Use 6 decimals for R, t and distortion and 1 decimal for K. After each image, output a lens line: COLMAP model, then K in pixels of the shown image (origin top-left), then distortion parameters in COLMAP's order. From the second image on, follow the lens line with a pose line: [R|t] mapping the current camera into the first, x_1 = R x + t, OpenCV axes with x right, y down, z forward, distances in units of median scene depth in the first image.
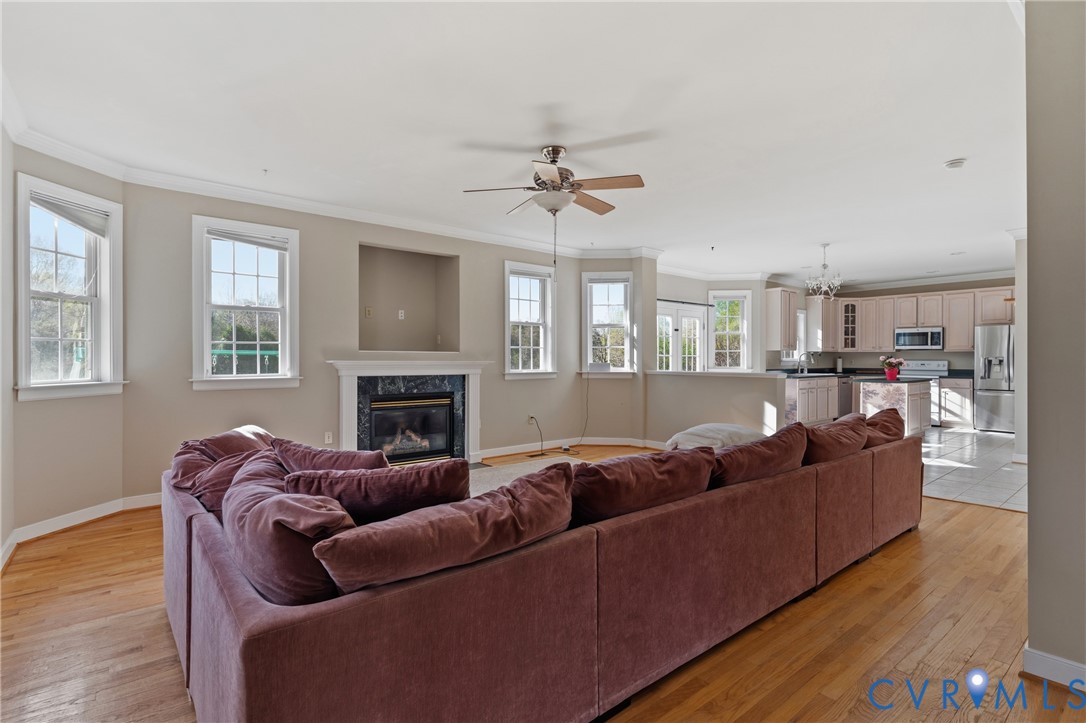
lens RADIAL K [[517.4, 0, 531.5], [0, 517.4, 359.1], [0, 0, 1]] dist [0.002127, 0.001159]
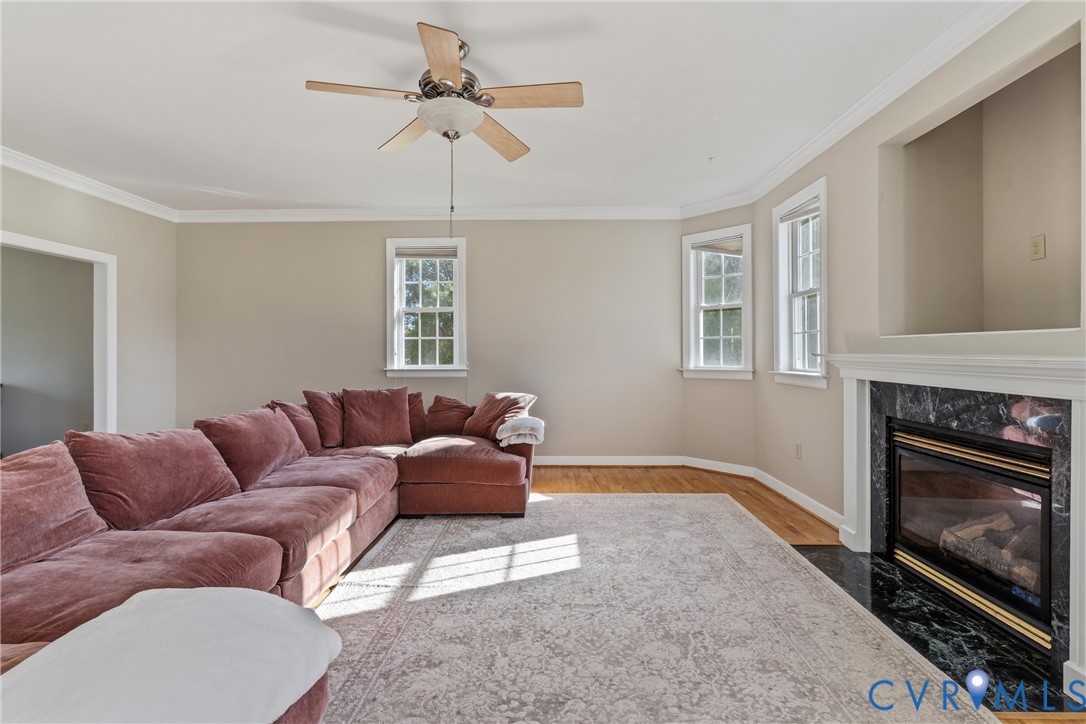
lens RADIAL K [[517.4, 0, 544.0], [0, 517.4, 346.0], [0, 0, 1]] dist [0.002127, 0.001159]
pose [[-0.622313, -0.010847, -0.782694, 0.317450], [-0.002061, 0.999923, -0.012219, 0.002168], [0.782766, -0.005991, -0.622287, 0.966317]]
